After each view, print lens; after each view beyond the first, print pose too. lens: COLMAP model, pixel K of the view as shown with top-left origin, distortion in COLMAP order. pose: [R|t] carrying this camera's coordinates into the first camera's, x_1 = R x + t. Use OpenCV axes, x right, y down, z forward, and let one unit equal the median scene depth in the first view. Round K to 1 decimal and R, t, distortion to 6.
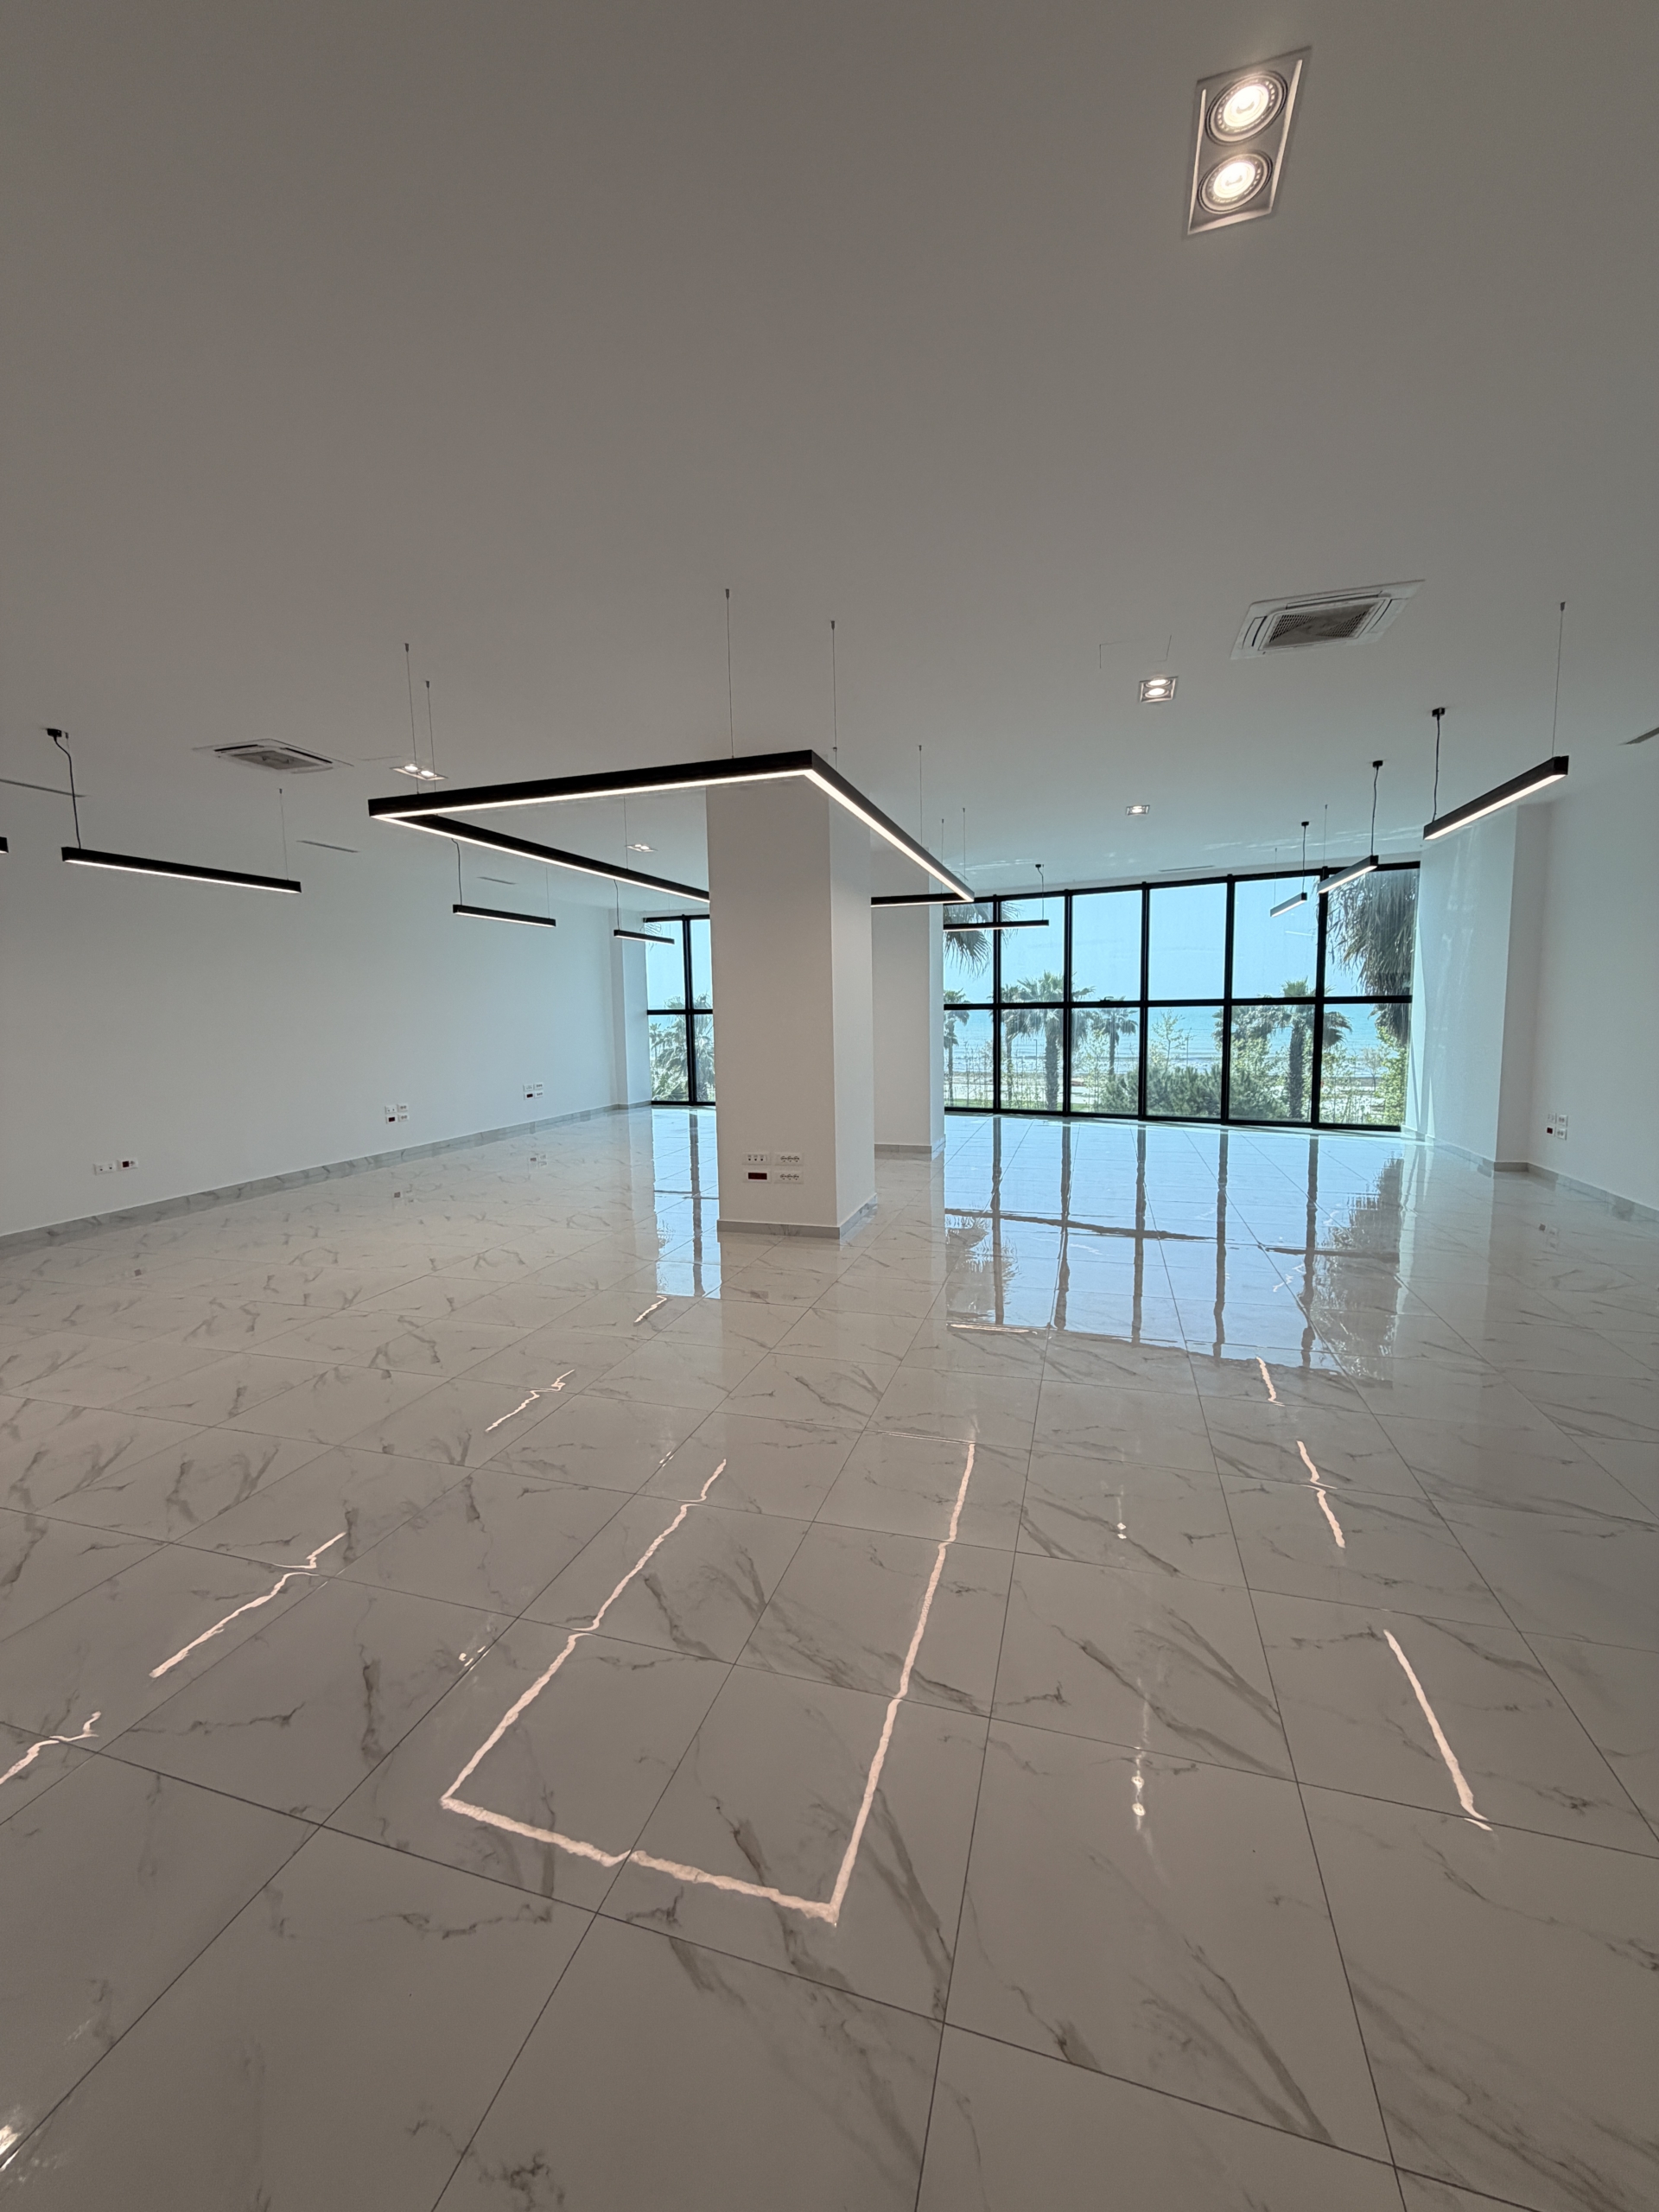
lens RADIAL K [[887.0, 0, 829.5], [0, 887.0, 1106.0], [0, 0, 1]] dist [-0.001135, -0.000055]
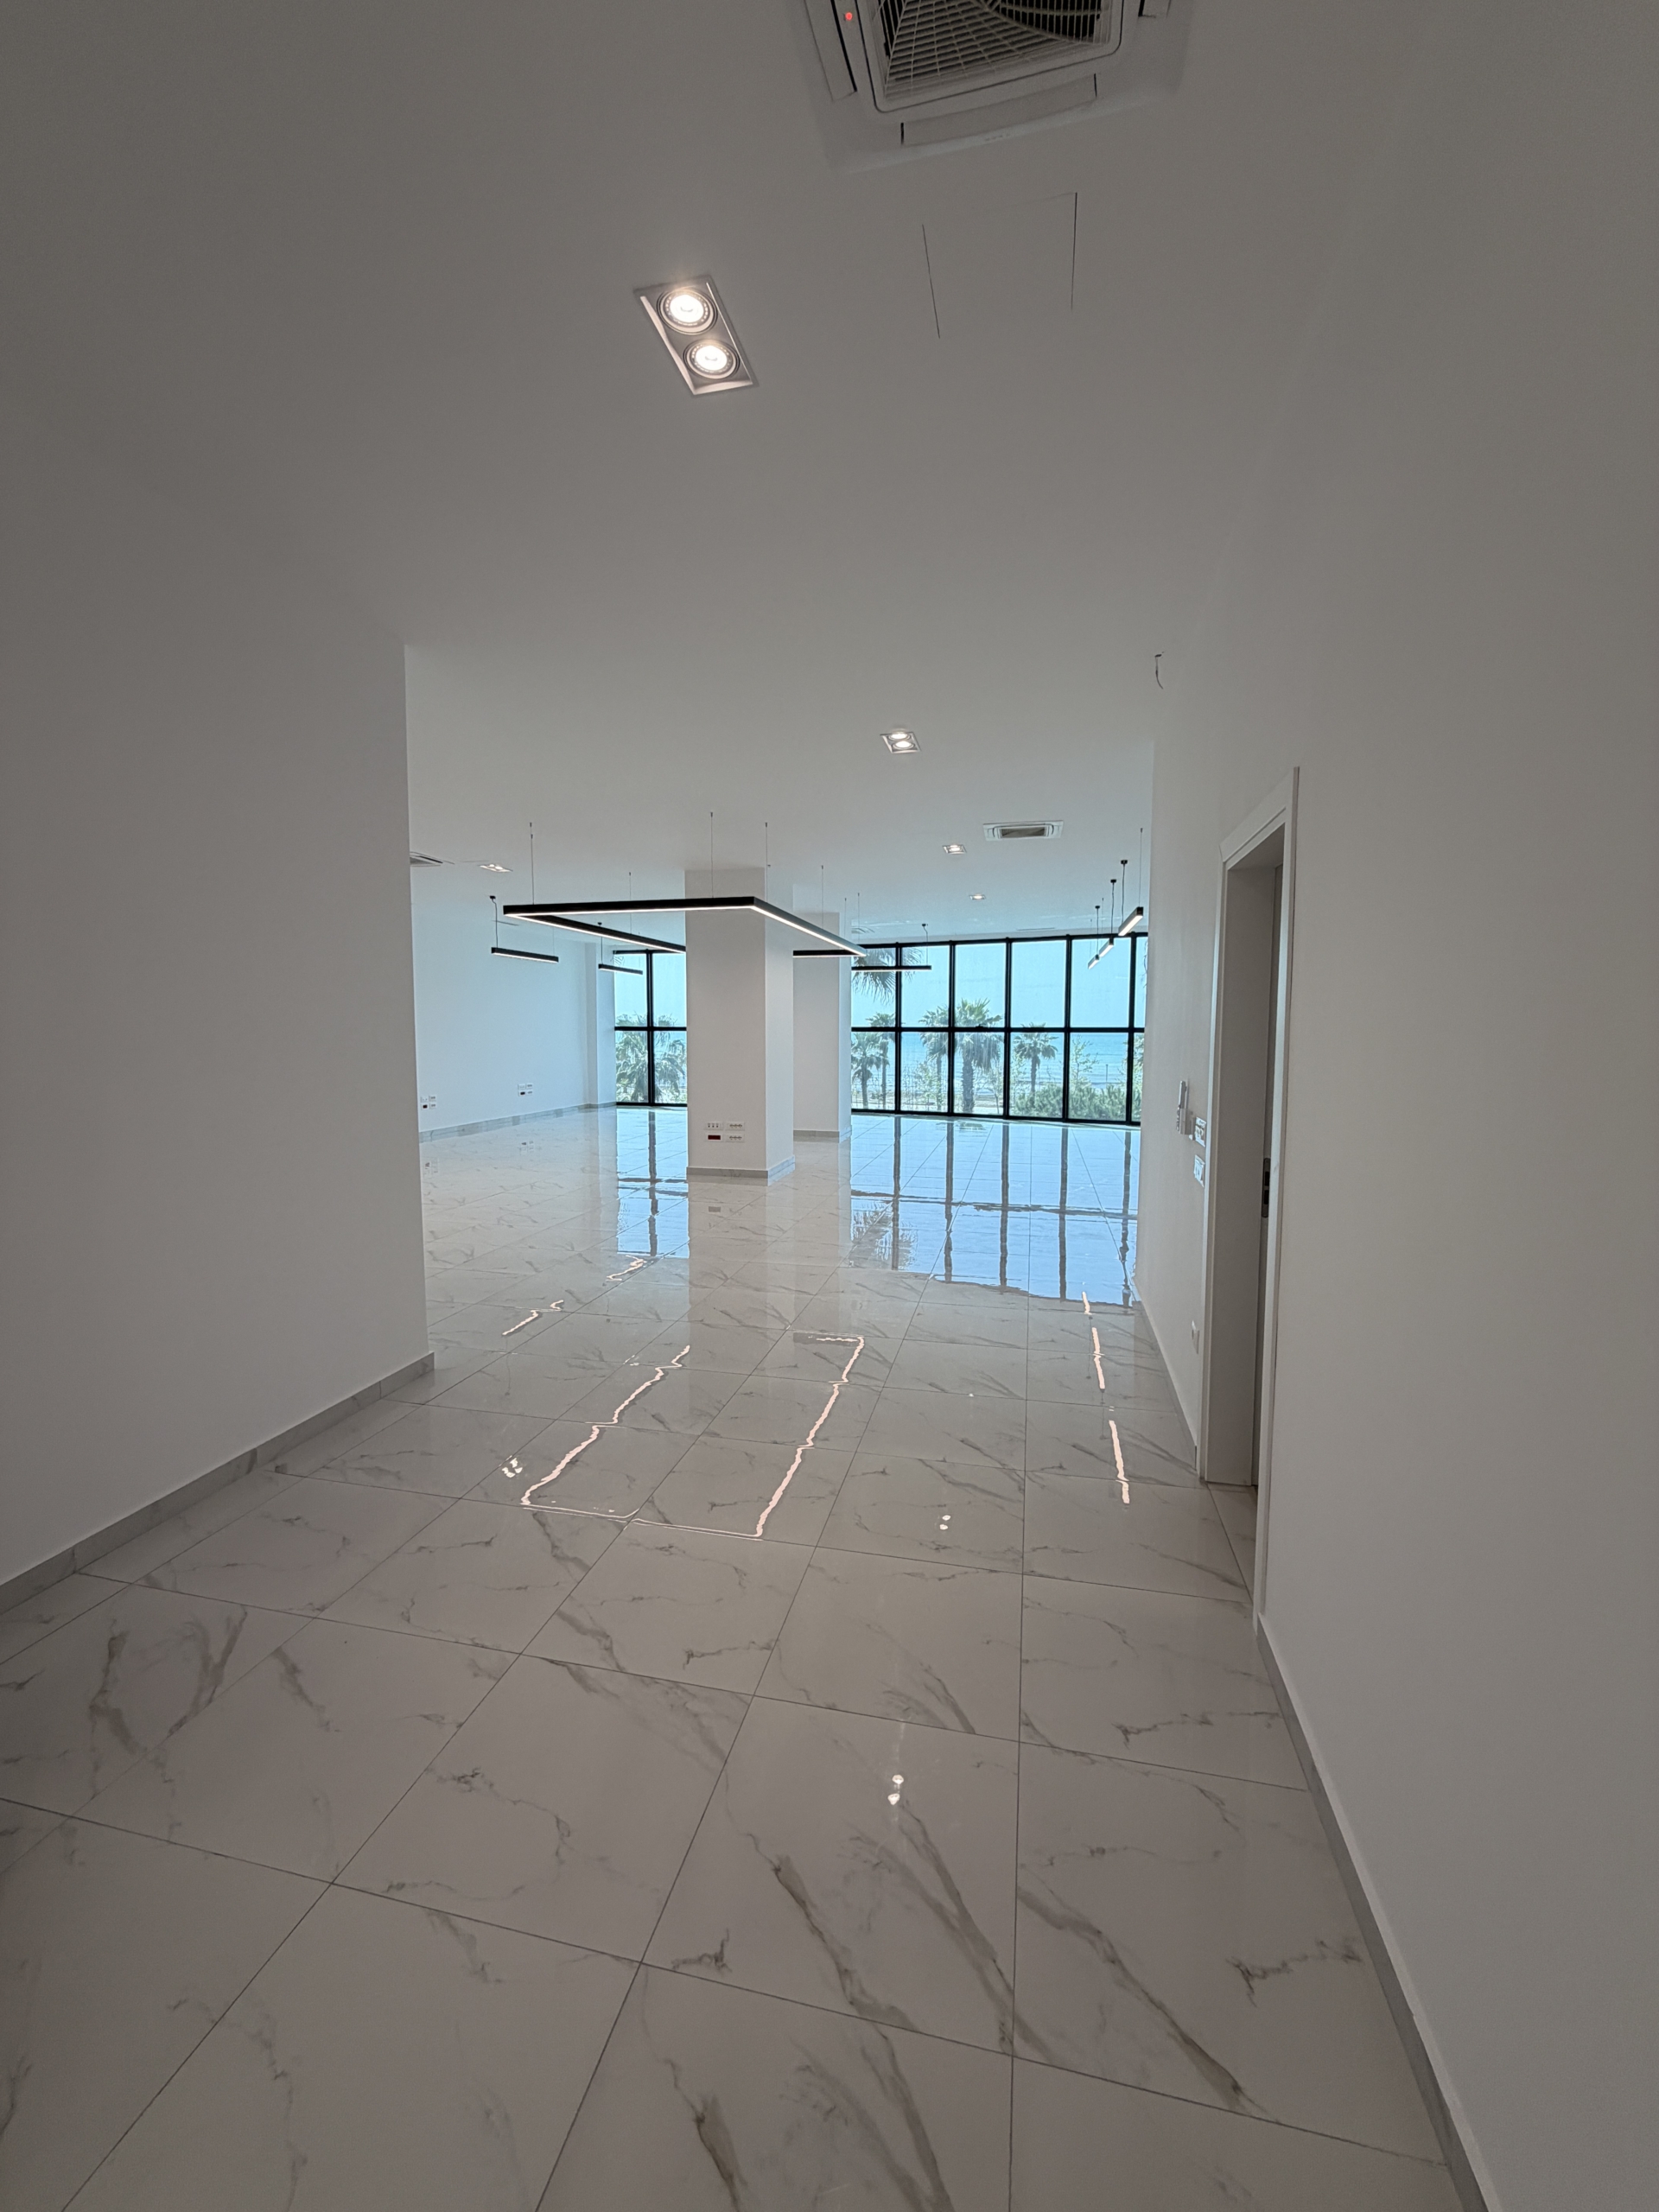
lens RADIAL K [[883.9, 0, 825.3], [0, 883.9, 1099.5], [0, 0, 1]] dist [-0.002049, -0.000085]
pose [[0.997761, 0.015043, 0.065167, 0.004583], [-0.013086, 0.999453, -0.030364, 0.029151], [-0.065588, 0.029443, 0.997412, -0.264774]]
